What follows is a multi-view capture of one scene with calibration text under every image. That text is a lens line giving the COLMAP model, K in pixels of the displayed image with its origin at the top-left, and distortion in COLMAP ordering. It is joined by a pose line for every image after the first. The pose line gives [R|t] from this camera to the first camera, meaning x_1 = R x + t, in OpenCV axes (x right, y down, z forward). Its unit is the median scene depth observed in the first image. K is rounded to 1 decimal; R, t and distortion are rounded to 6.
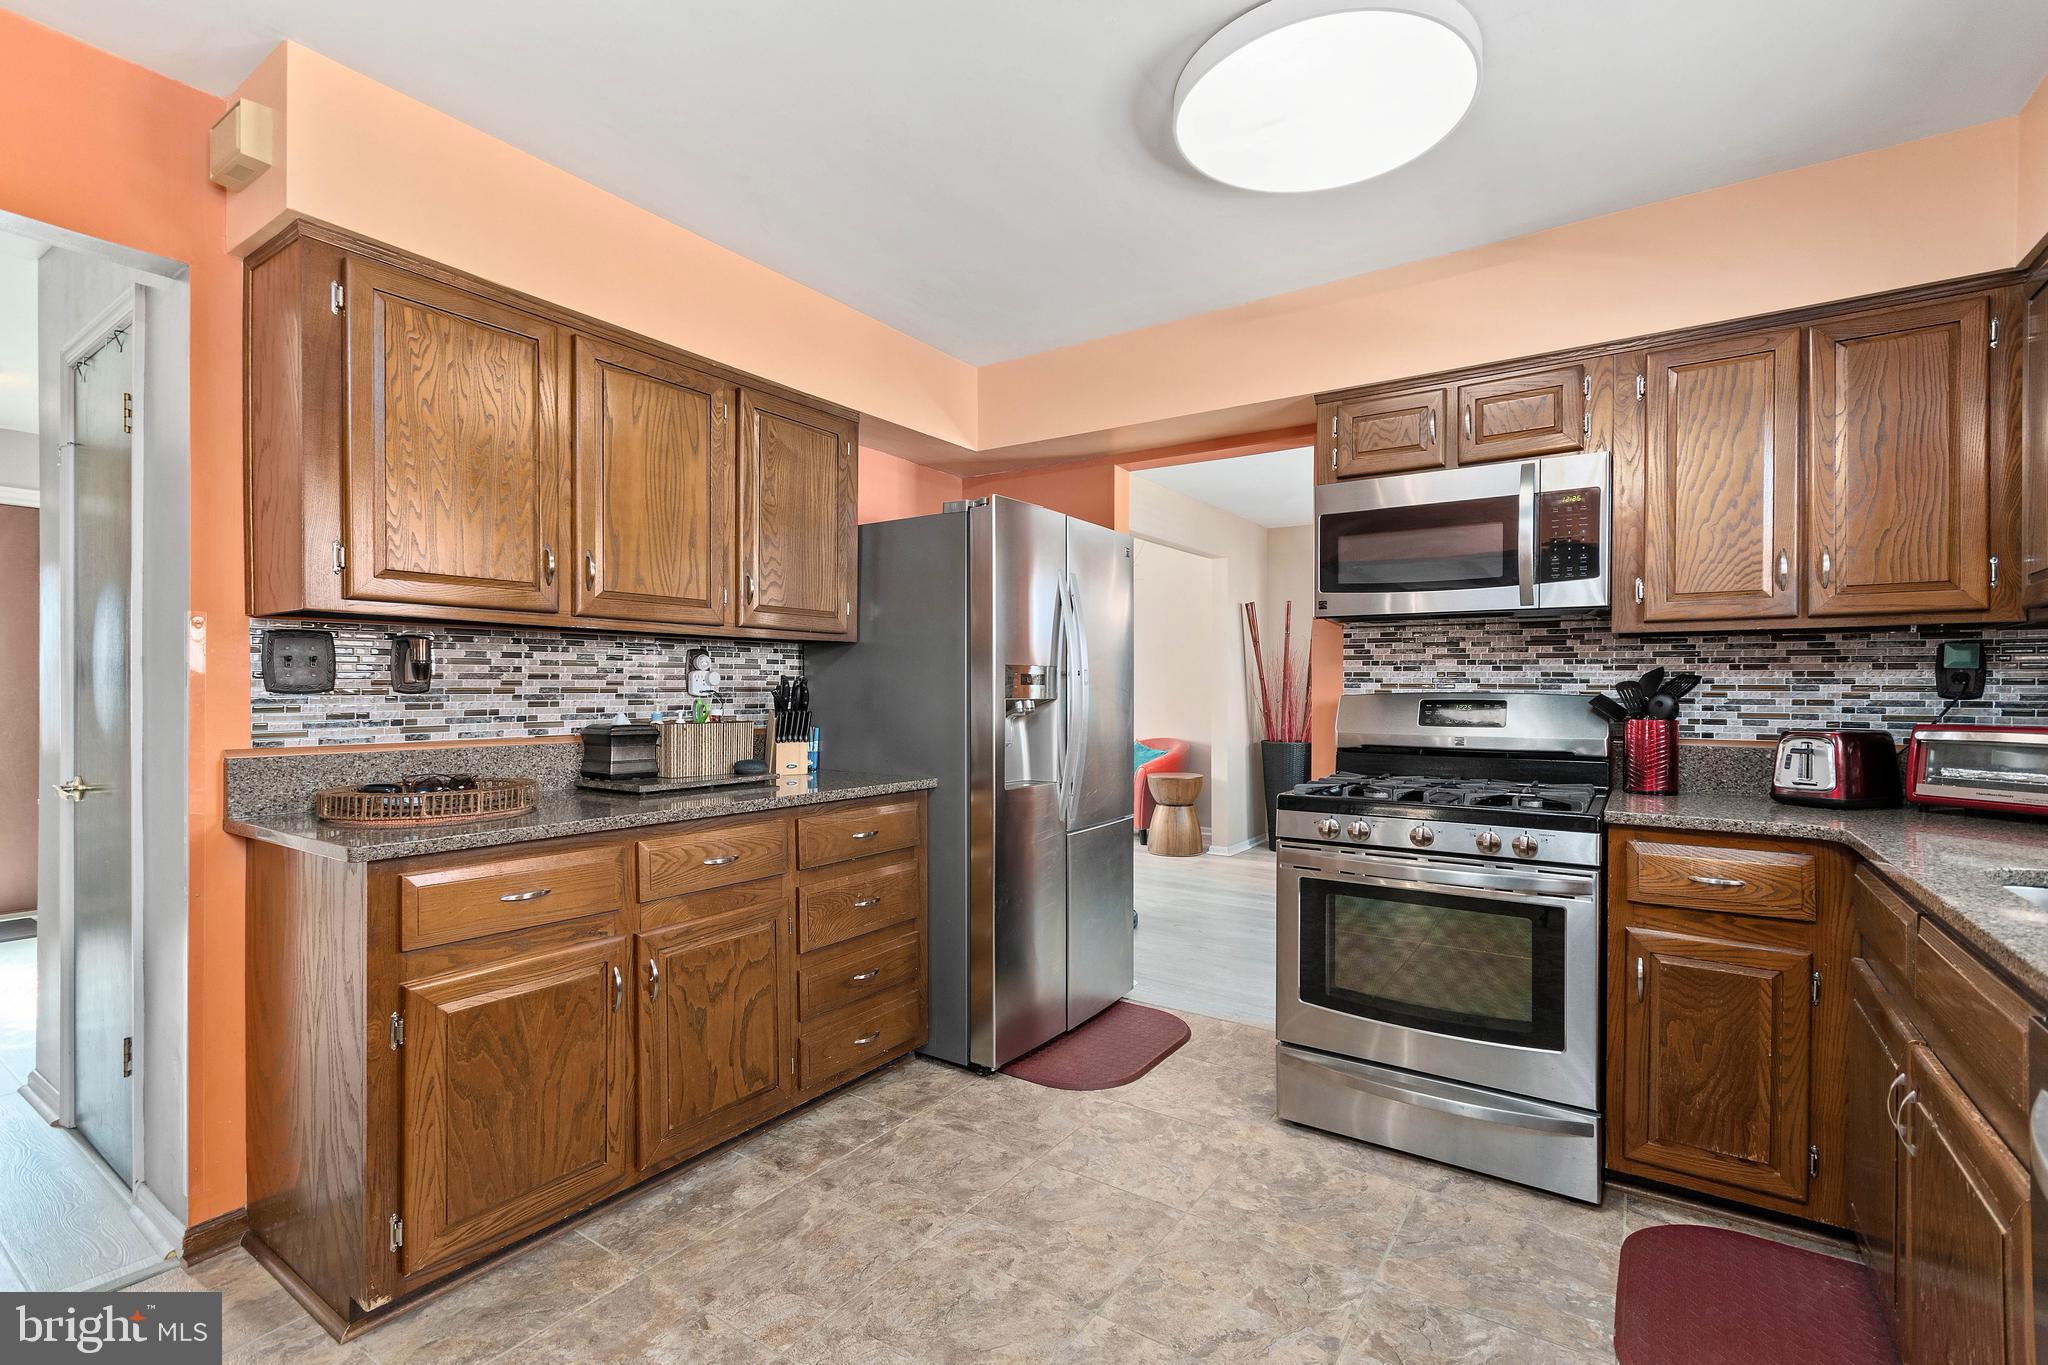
lens RADIAL K [[910.6, 0, 1015.2], [0, 910.6, 692.0], [0, 0, 1]] dist [0.009951, -0.000129]
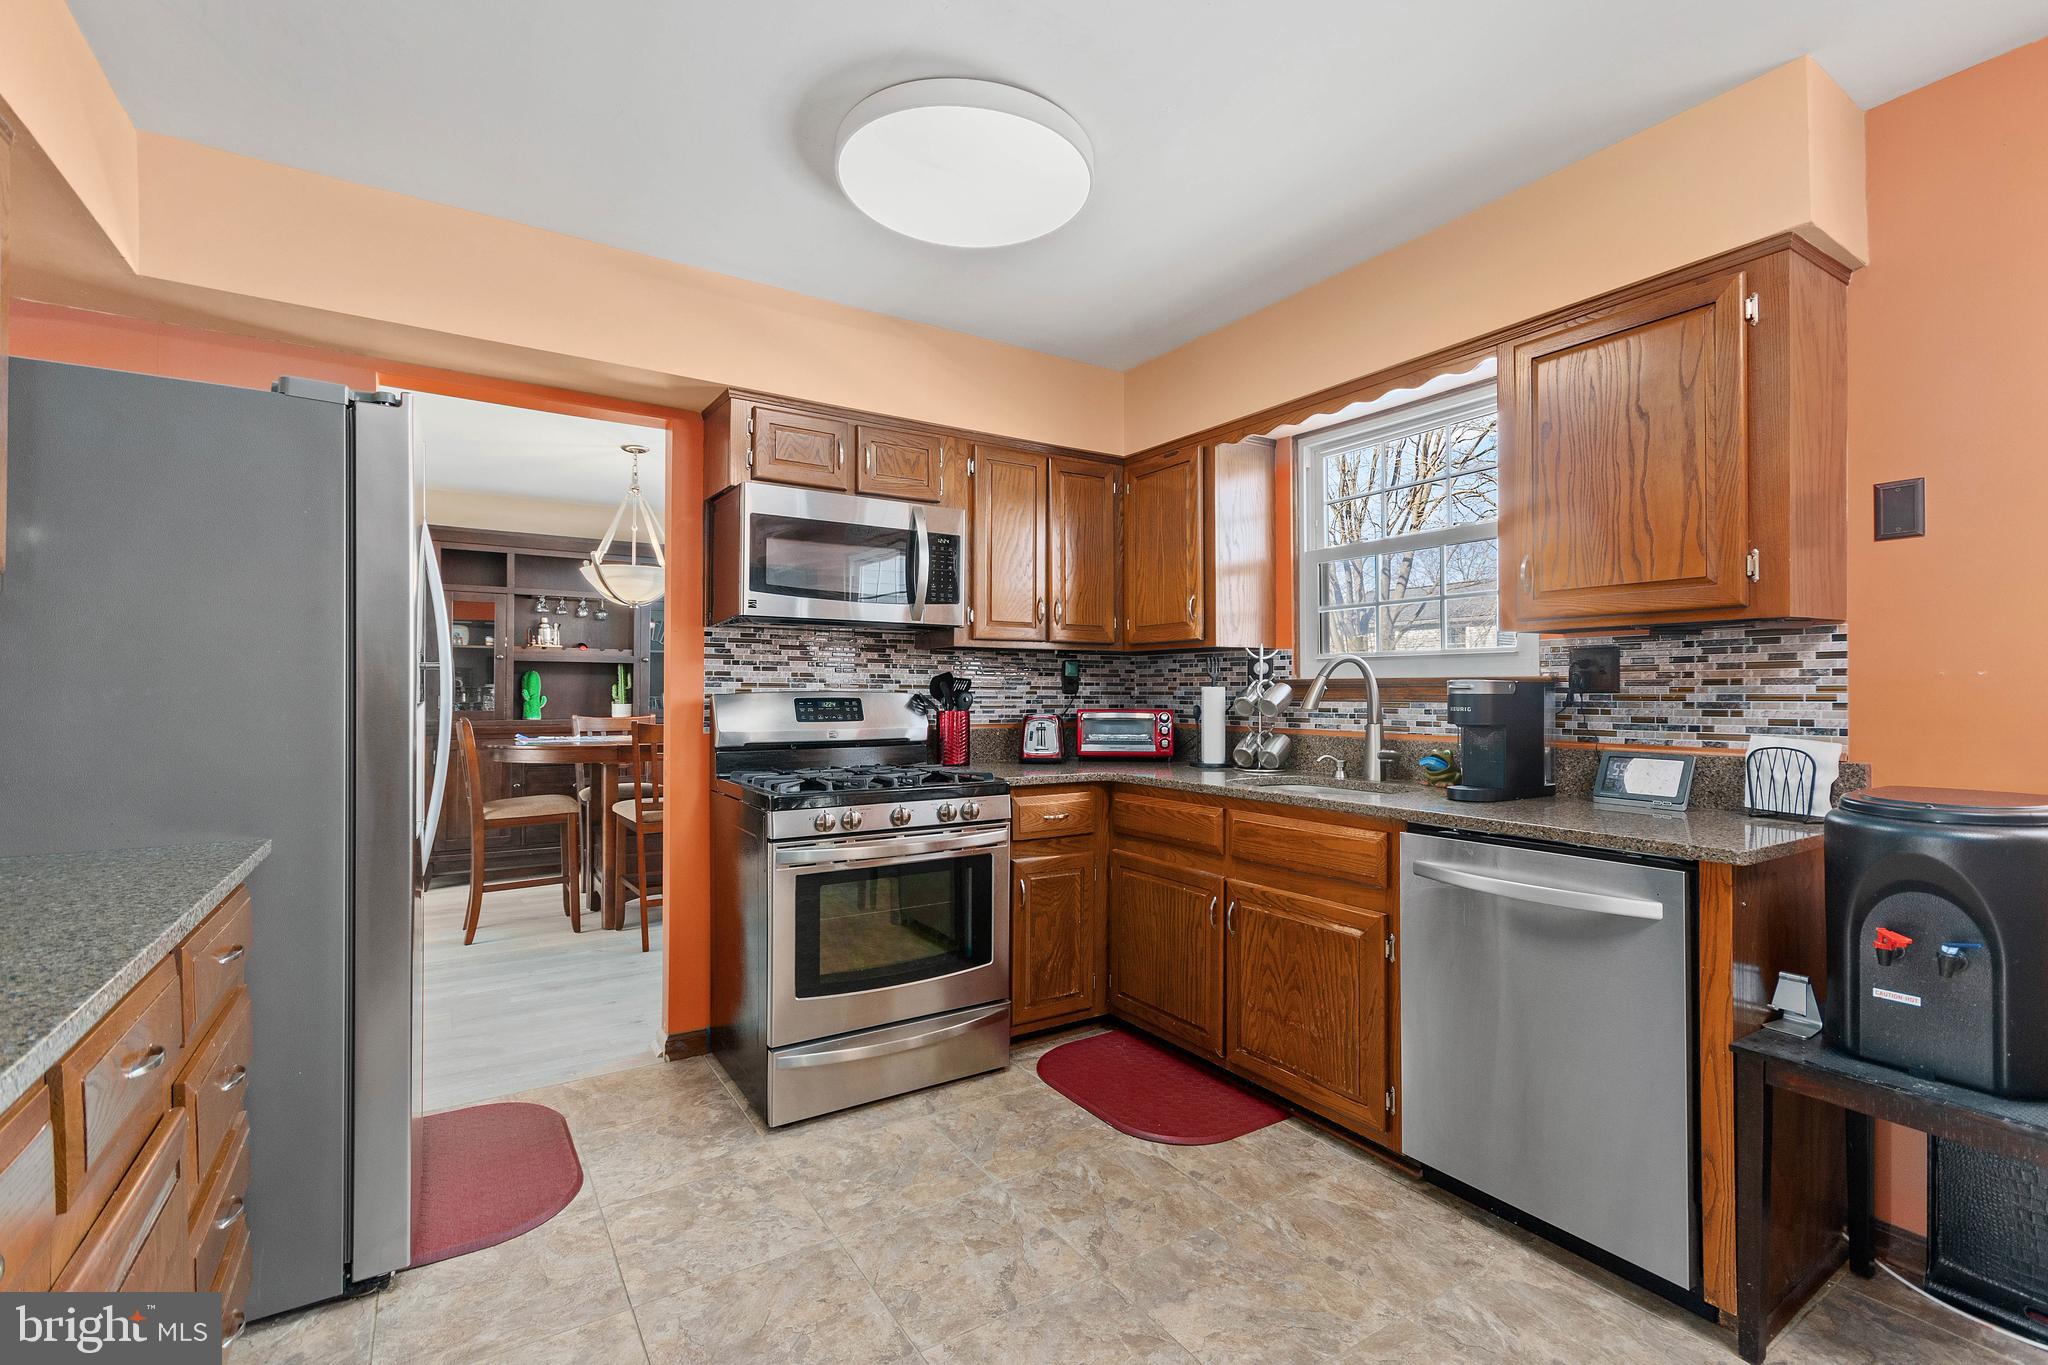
lens RADIAL K [[927.1, 0, 1028.4], [0, 927.1, 688.5], [0, 0, 1]] dist [-0.000548, 0.001005]
pose [[0.380273, -0.000587, 0.924874, -0.562041], [0.001881, 0.999998, -0.000139, -0.002680], [-0.924873, 0.001793, 0.380273, 0.397069]]
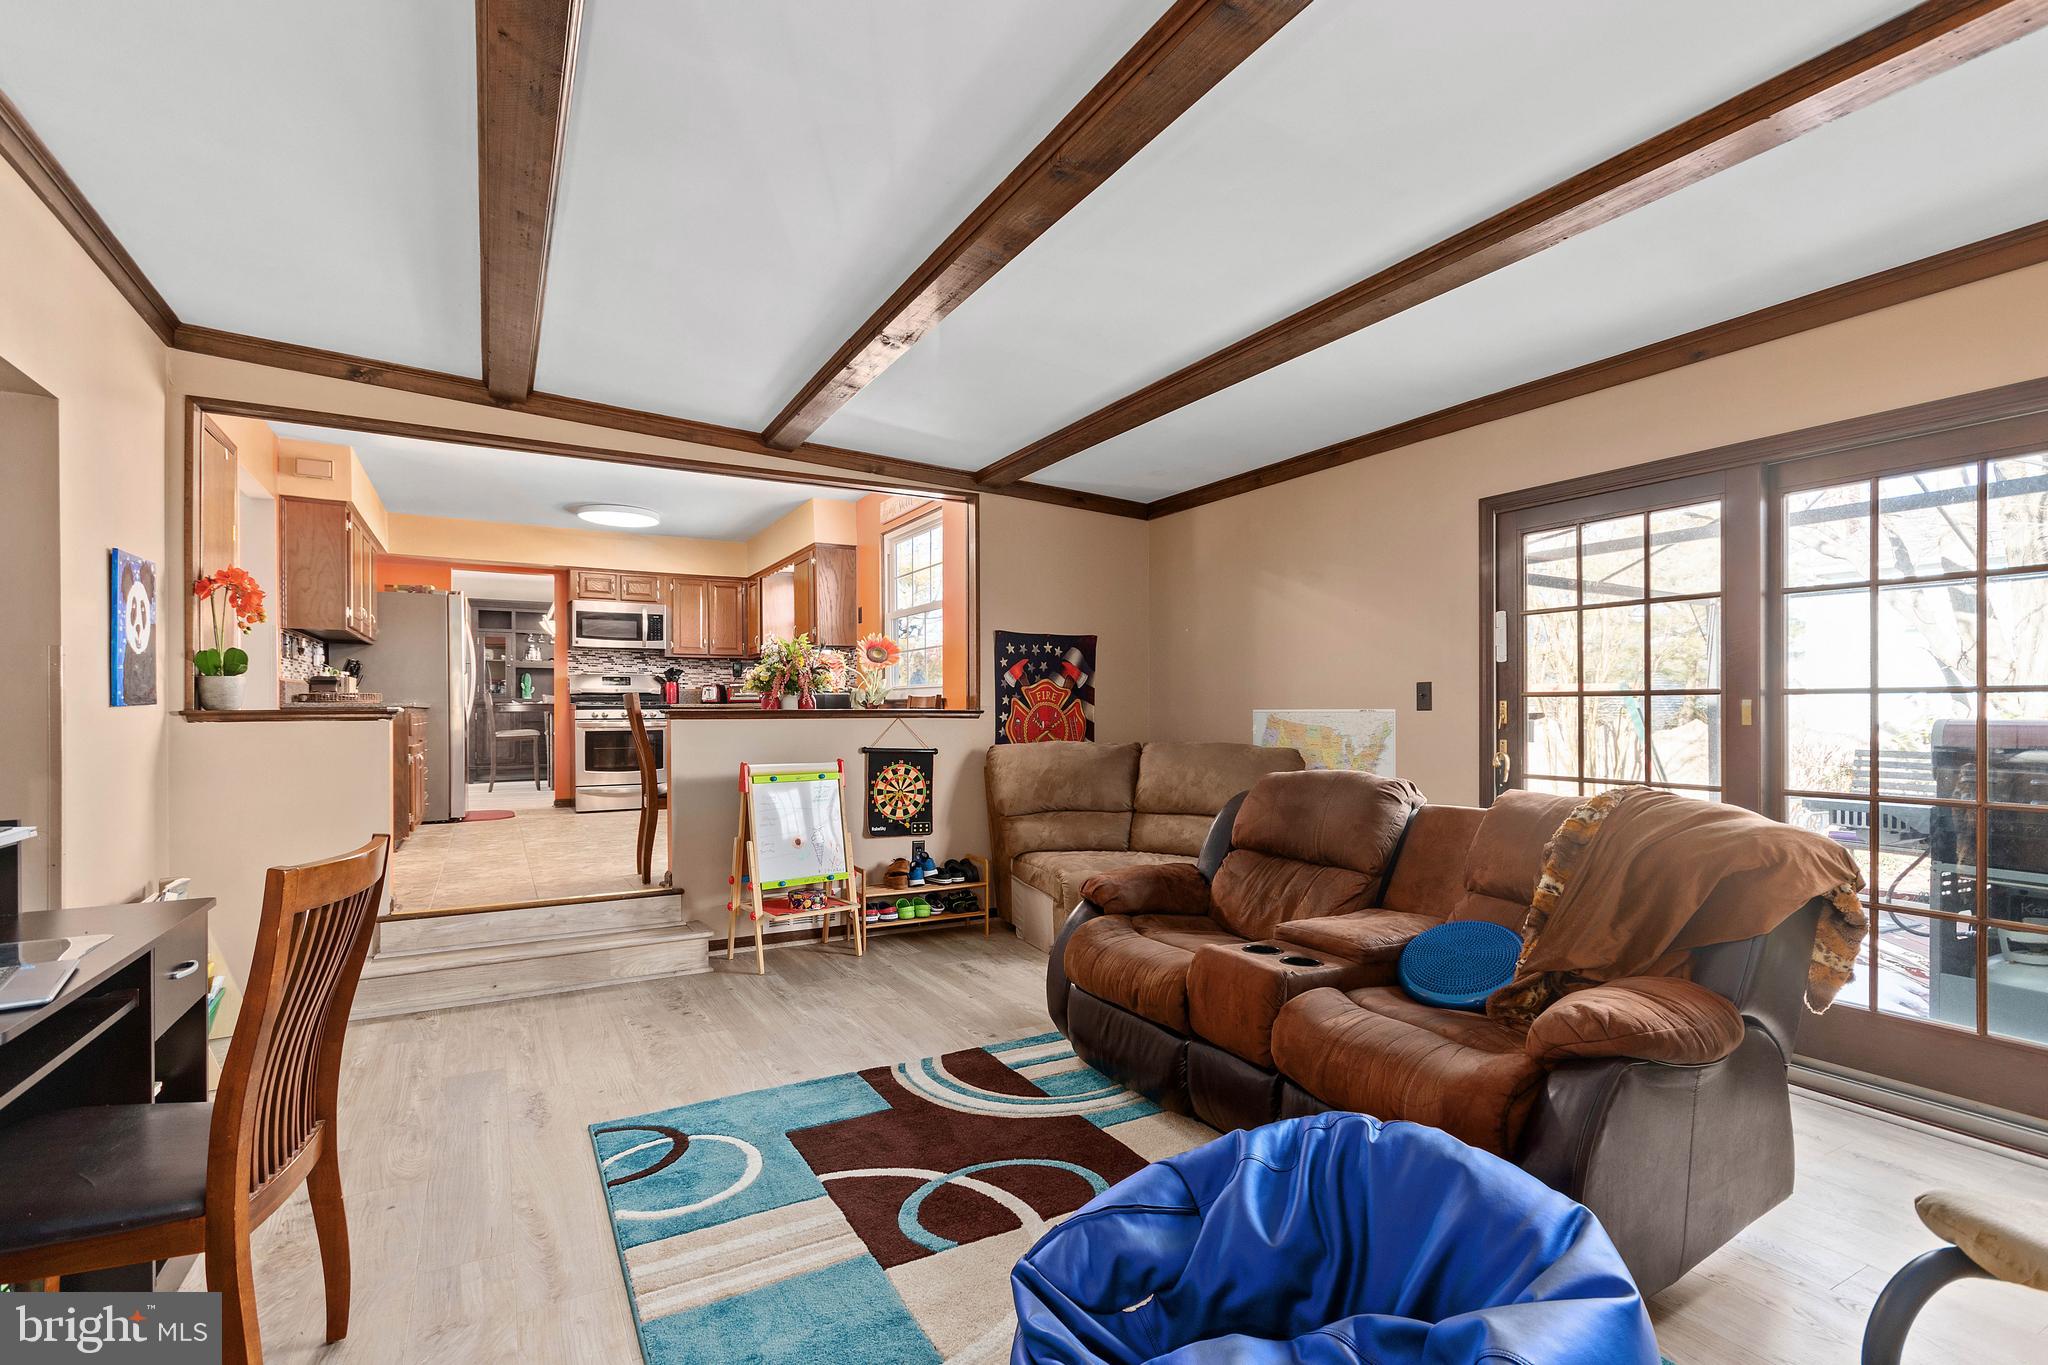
lens RADIAL K [[944.0, 0, 1005.3], [0, 944.0, 718.1], [0, 0, 1]] dist [-0.000241, 0.000262]
pose [[0.444481, -0.012632, 0.895699, -1.979602], [0.004916, 0.999920, 0.011662, 0.132527], [-0.895775, -0.000781, 0.444508, -1.735720]]
